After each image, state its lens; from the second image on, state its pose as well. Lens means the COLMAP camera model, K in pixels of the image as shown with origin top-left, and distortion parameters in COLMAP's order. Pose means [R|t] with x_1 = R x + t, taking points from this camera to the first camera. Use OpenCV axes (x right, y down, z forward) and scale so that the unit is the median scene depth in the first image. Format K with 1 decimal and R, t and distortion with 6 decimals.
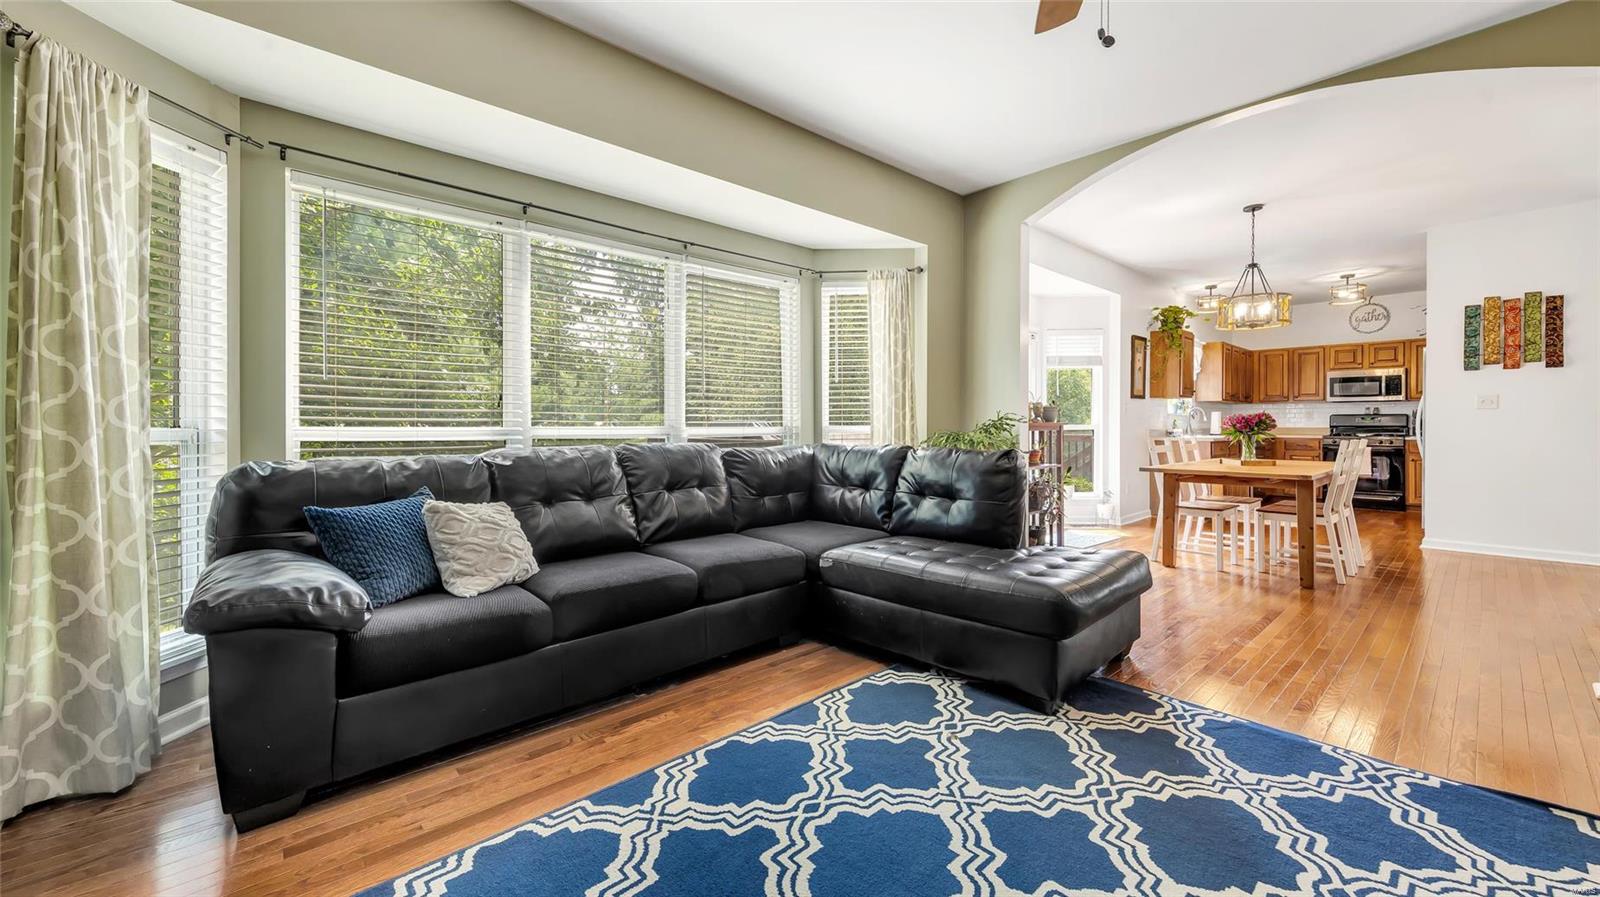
lens RADIAL K [[613.6, 0, 799.4], [0, 613.6, 433.9], [0, 0, 1]] dist [0.010378, -0.002171]
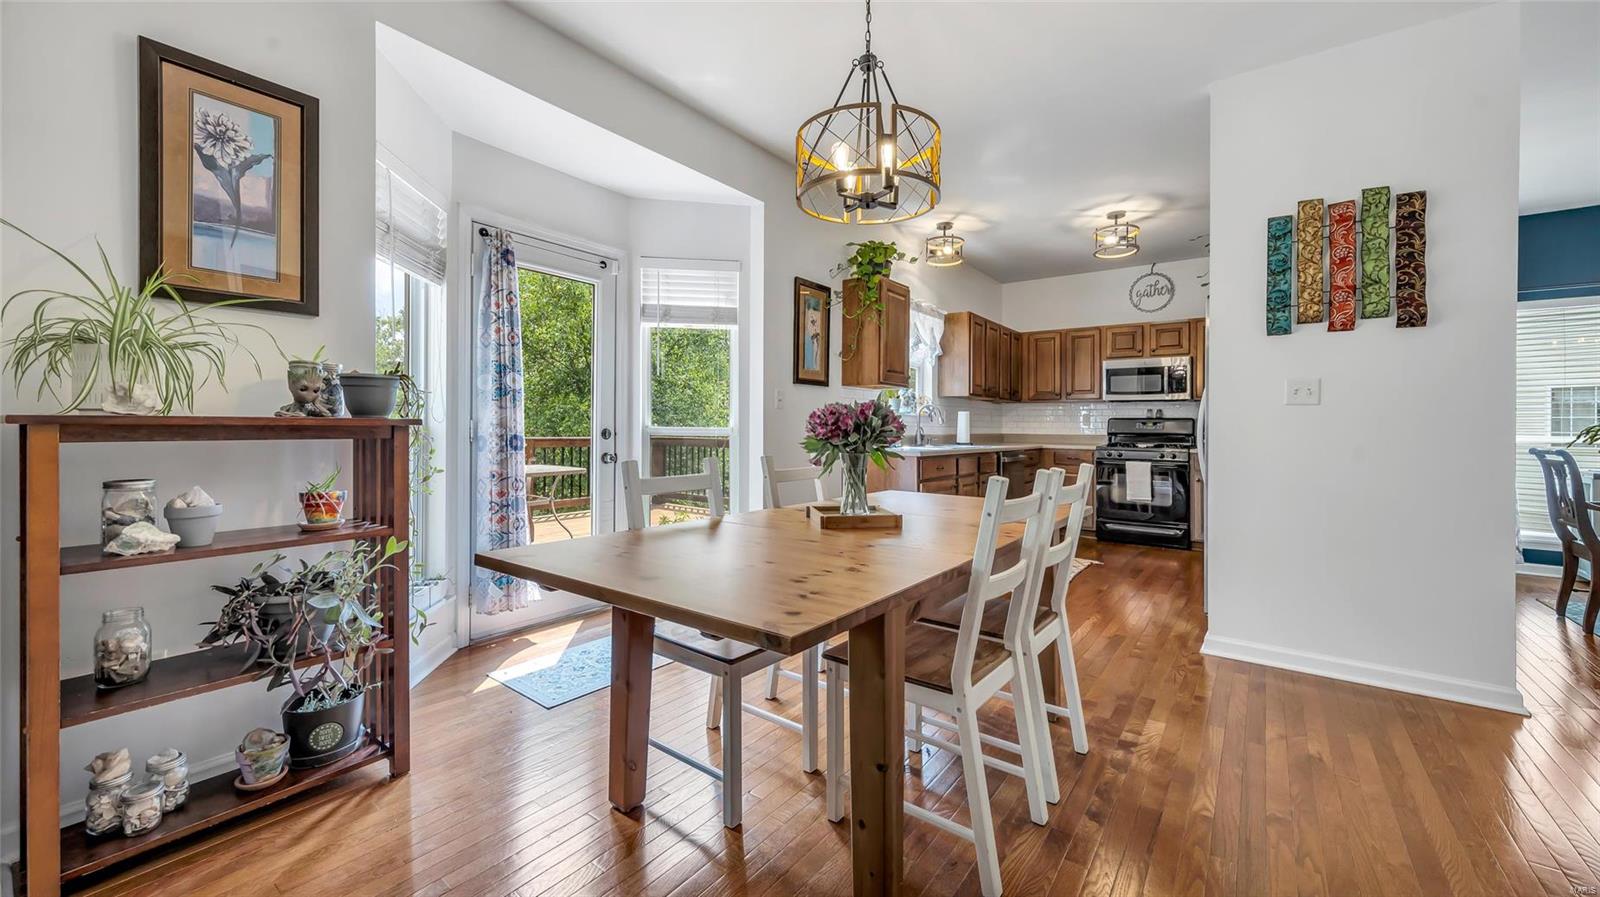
lens RADIAL K [[613.6, 0, 808.5], [0, 613.6, 428.3], [0, 0, 1]] dist [0.010378, -0.002171]
pose [[0.979088, 0.009888, 0.203199, 0.404151], [-0.007053, 0.999867, -0.014675, -0.006196], [-0.203317, 0.012935, 0.979027, 0.392062]]
